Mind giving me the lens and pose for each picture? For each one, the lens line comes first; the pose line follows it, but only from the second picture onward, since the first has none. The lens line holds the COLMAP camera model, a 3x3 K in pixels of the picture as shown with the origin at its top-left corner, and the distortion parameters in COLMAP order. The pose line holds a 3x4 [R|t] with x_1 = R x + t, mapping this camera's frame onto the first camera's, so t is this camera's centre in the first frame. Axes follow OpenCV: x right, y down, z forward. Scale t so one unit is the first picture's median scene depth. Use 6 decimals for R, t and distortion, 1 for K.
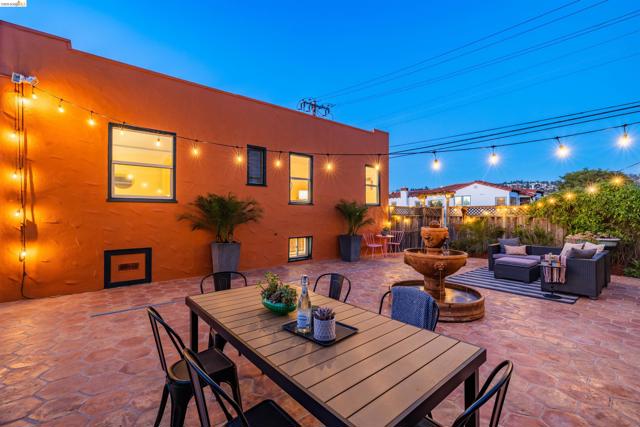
lens RADIAL K [[279.0, 0, 320.0], [0, 279.0, 213.5], [0, 0, 1]] dist [0.000261, 0.000144]
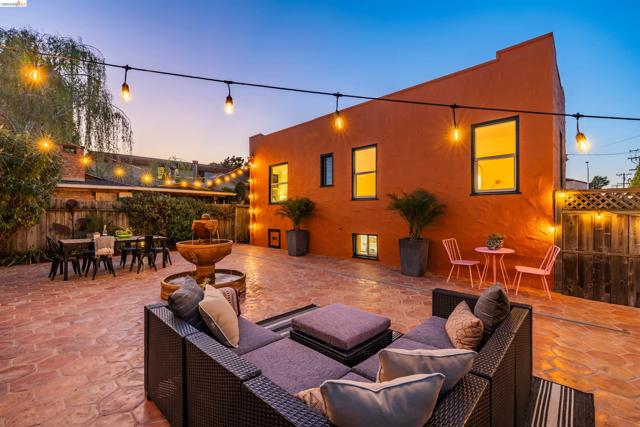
lens RADIAL K [[289.5, 0, 320.0], [0, 289.5, 213.5], [0, 0, 1]] dist [-0.000162, 0.000040]
pose [[0.099366, 0.013731, -0.994956, 0.884632], [0.017306, 0.999730, 0.015526, -0.004113], [0.994900, -0.018762, 0.099102, 0.741257]]
